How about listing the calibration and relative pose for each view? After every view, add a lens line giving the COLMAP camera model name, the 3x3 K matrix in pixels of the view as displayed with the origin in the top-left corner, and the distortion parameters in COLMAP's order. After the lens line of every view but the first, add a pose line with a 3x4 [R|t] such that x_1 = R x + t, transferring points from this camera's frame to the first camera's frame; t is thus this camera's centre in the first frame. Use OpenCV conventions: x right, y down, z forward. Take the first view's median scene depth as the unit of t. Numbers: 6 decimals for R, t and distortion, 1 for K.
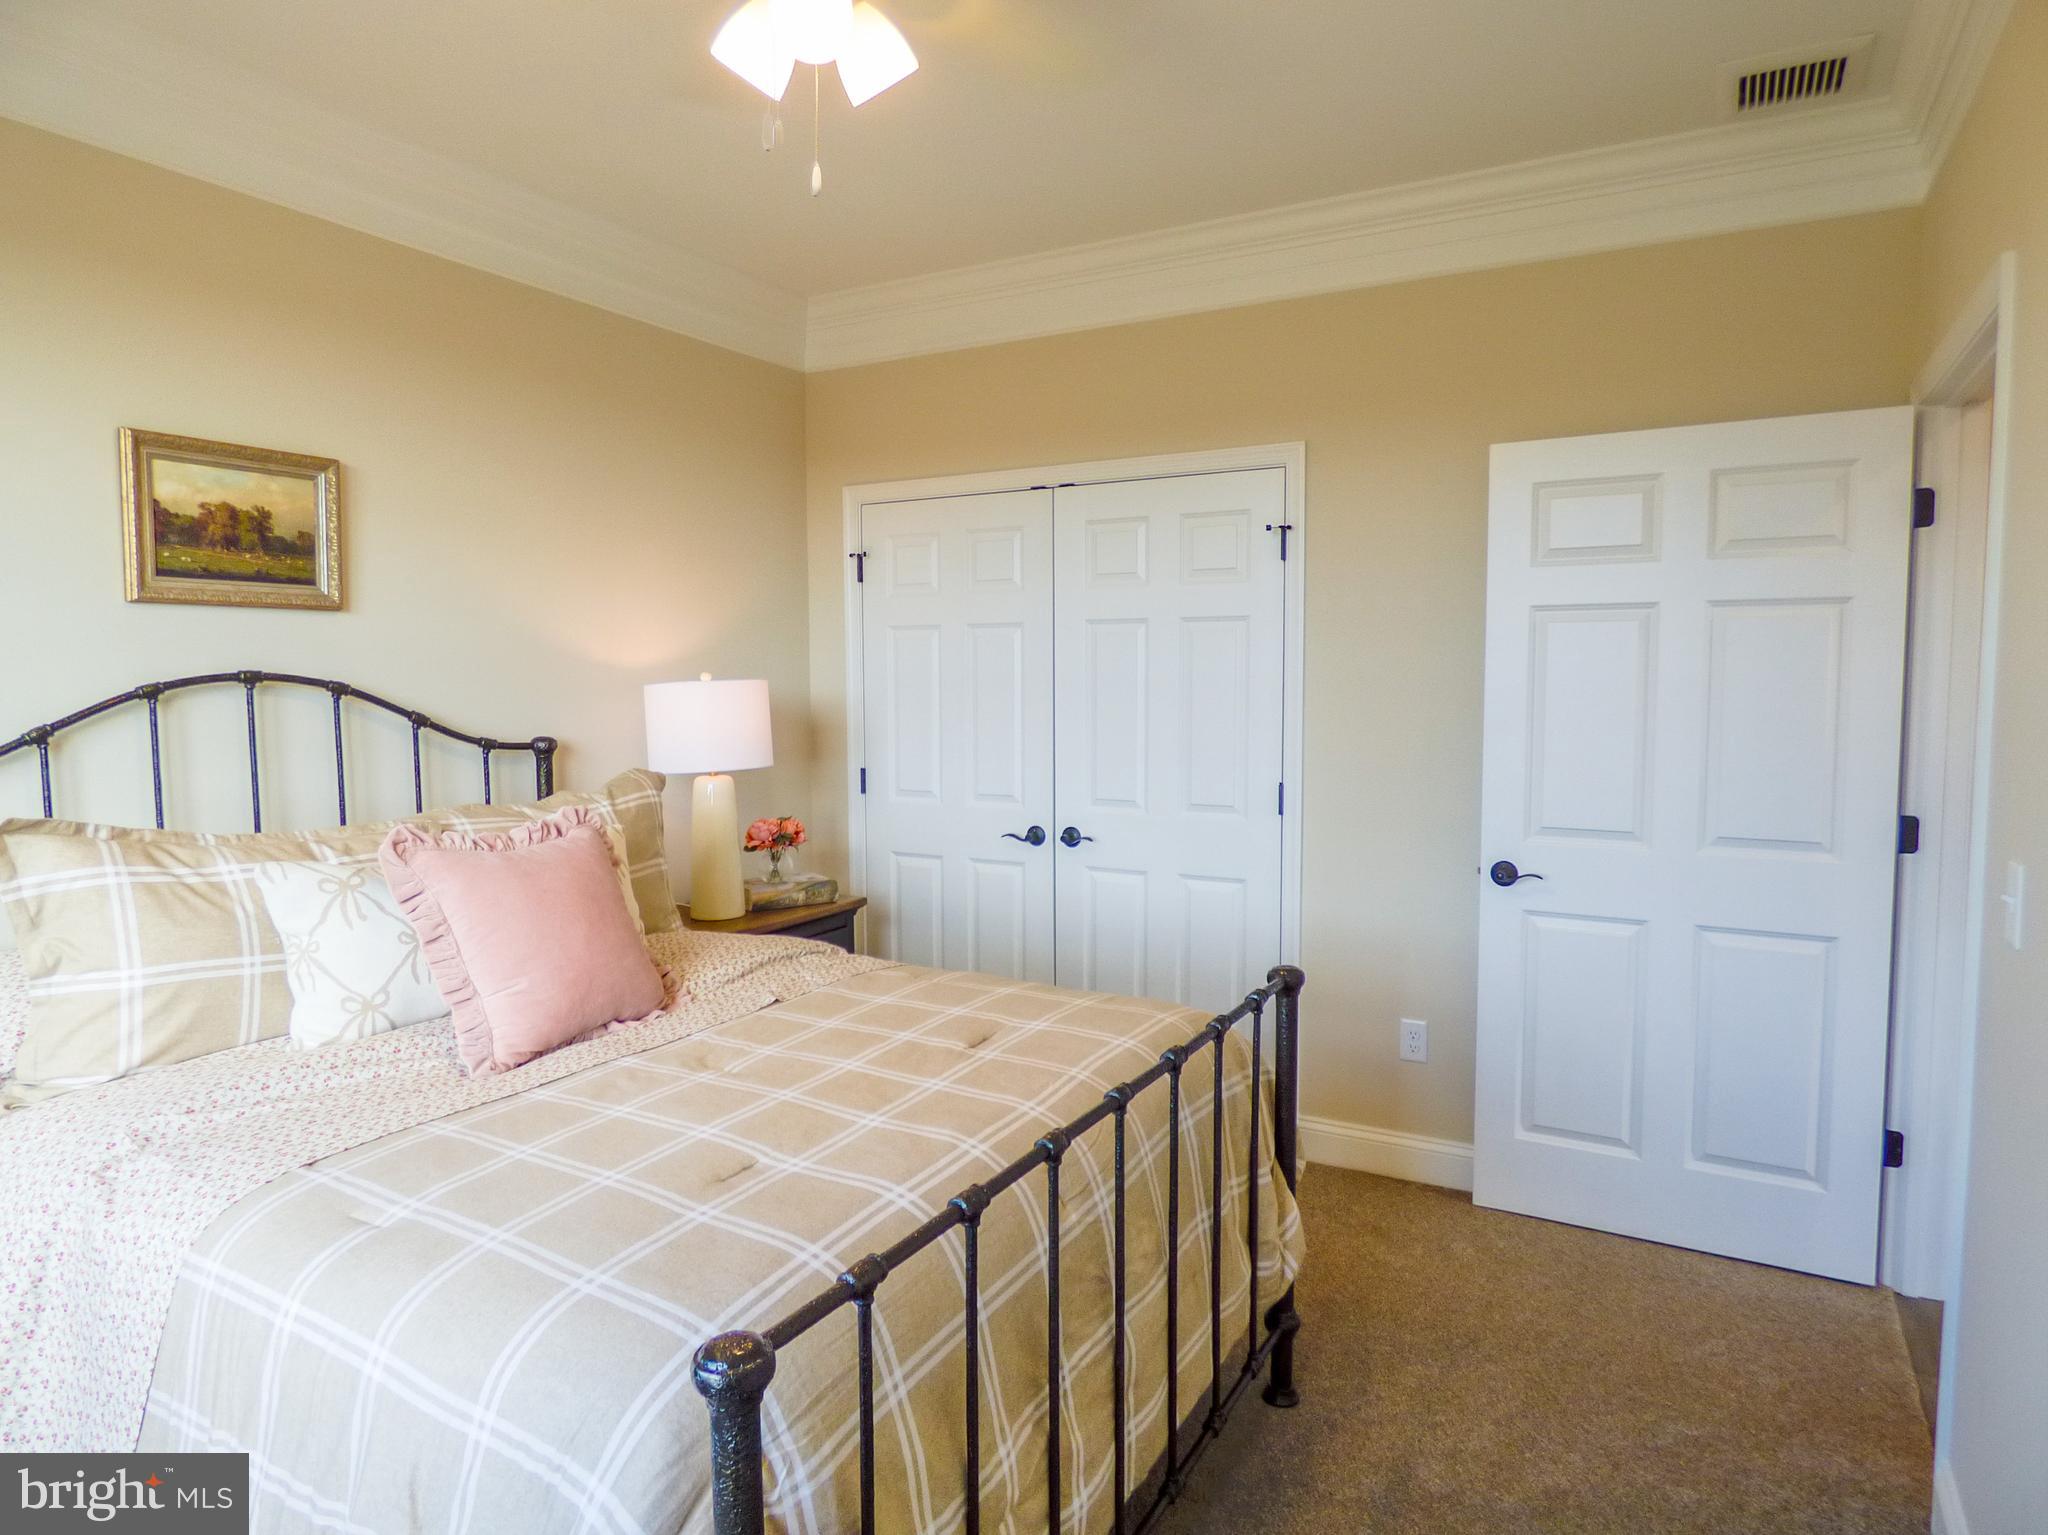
lens RADIAL K [[1226.1, 0, 1020.3], [0, 1226.1, 756.4], [0, 0, 1]] dist [-0.017087, 0.002379]
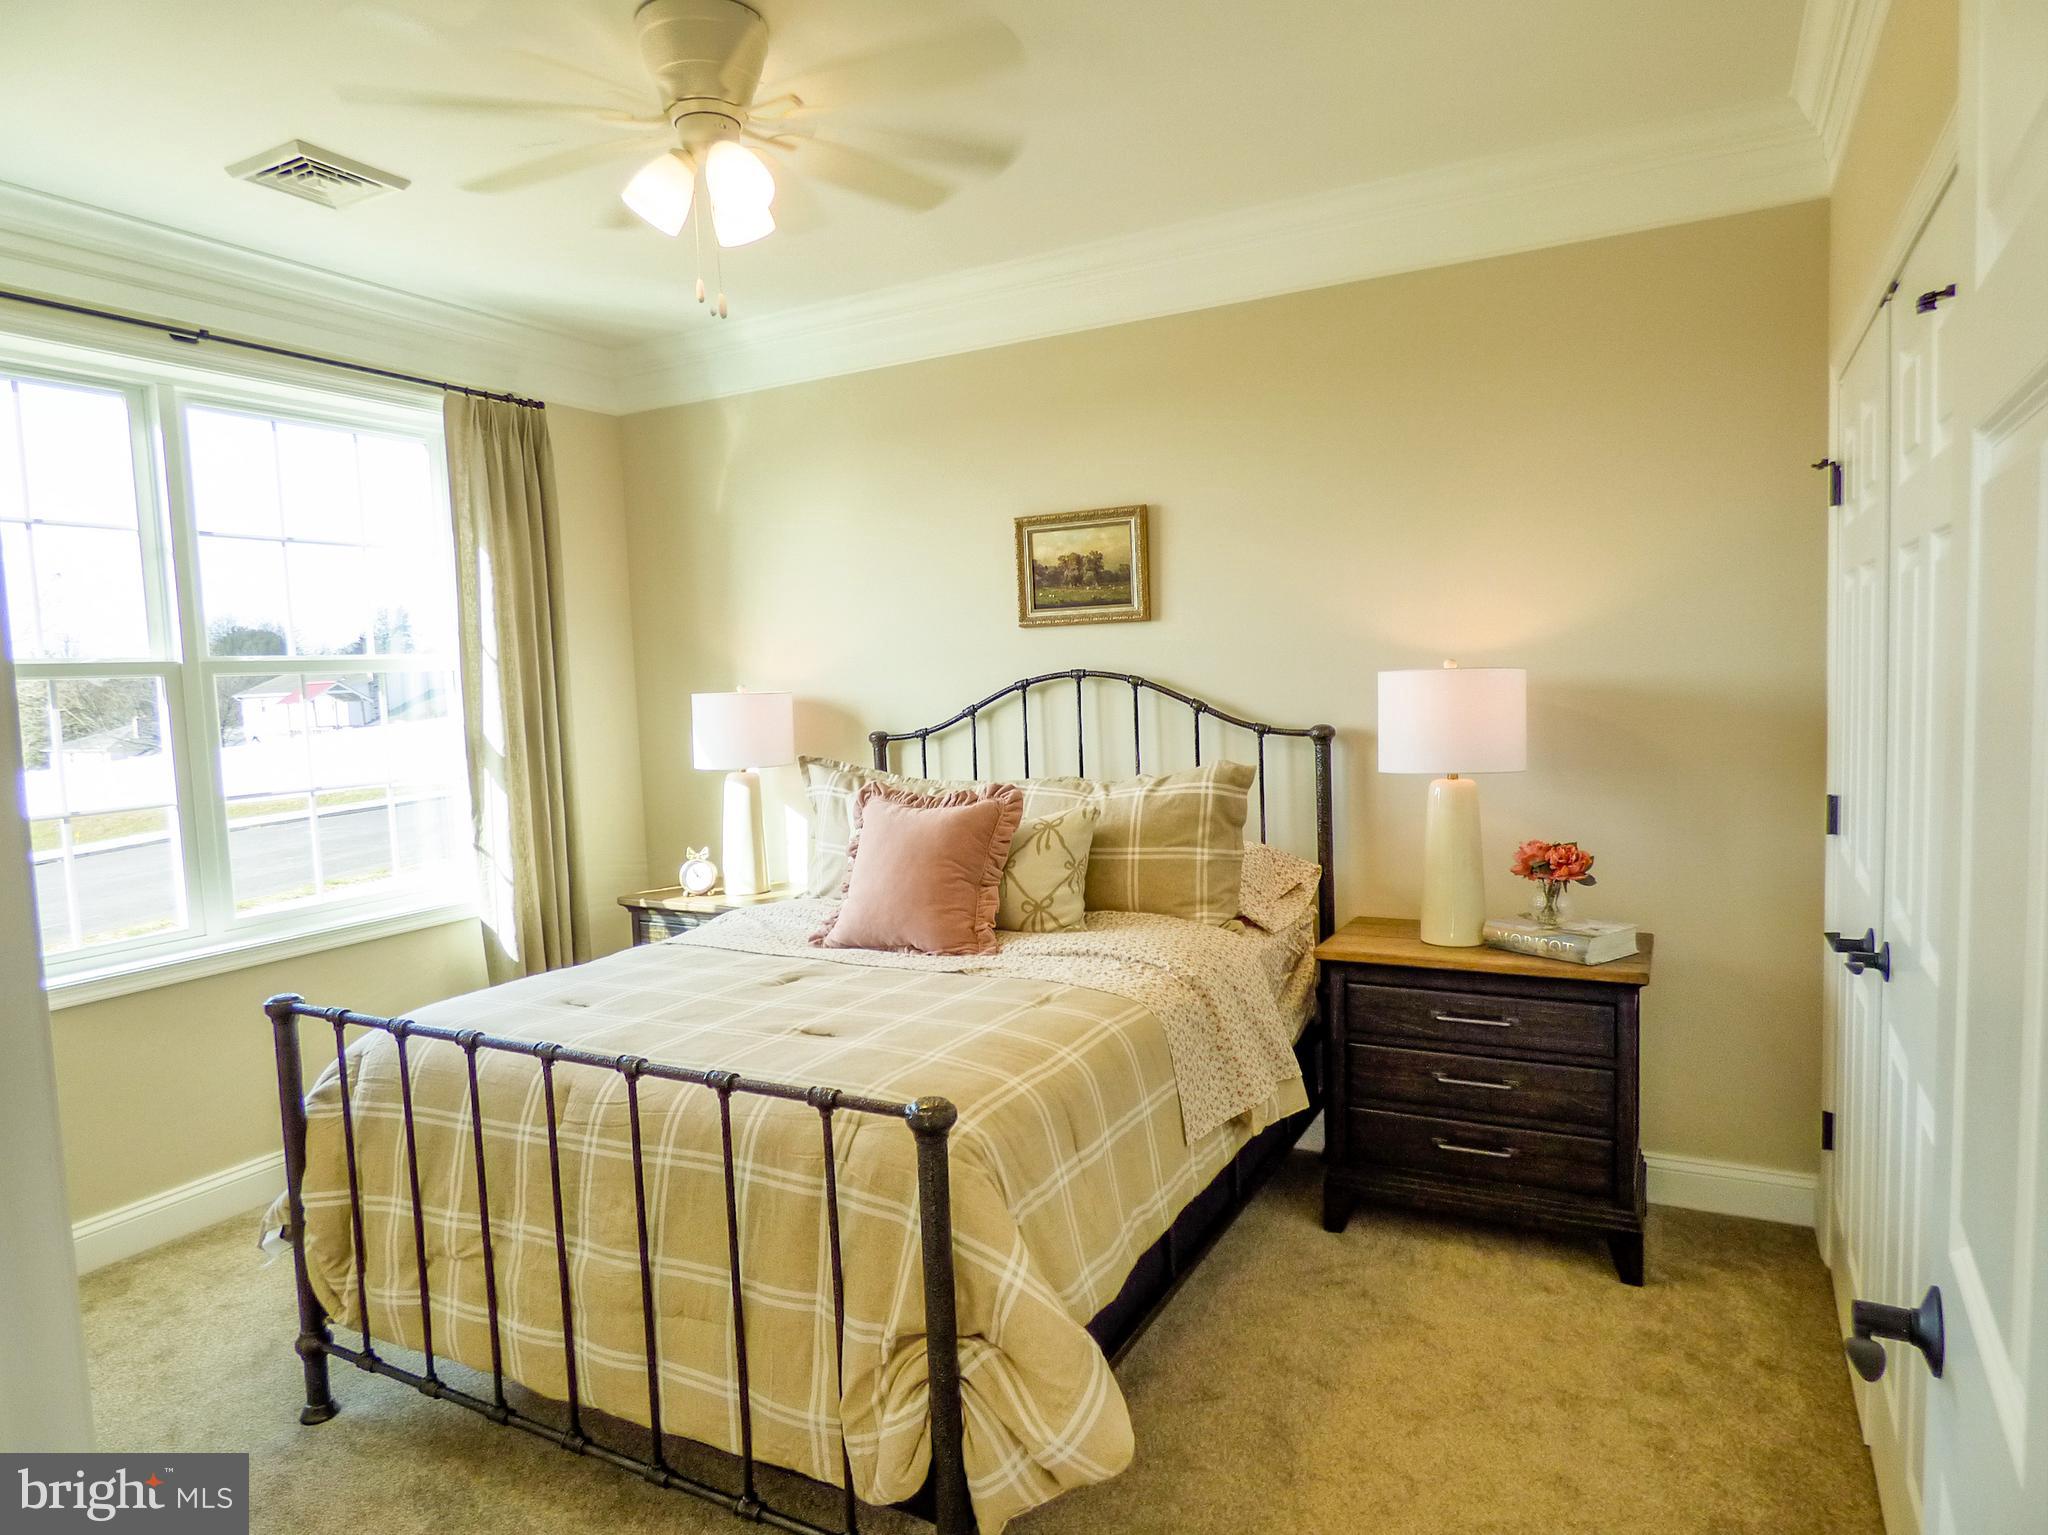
lens RADIAL K [[1226.1, 0, 1033.1], [0, 1226.1, 757.3], [0, 0, 1]] dist [-0.017087, 0.002379]
pose [[0.020887, 0.074611, -0.996994, 0.821995], [-0.030138, 0.996805, 0.073966, -0.074065], [0.999327, 0.028502, 0.023069, 0.933598]]
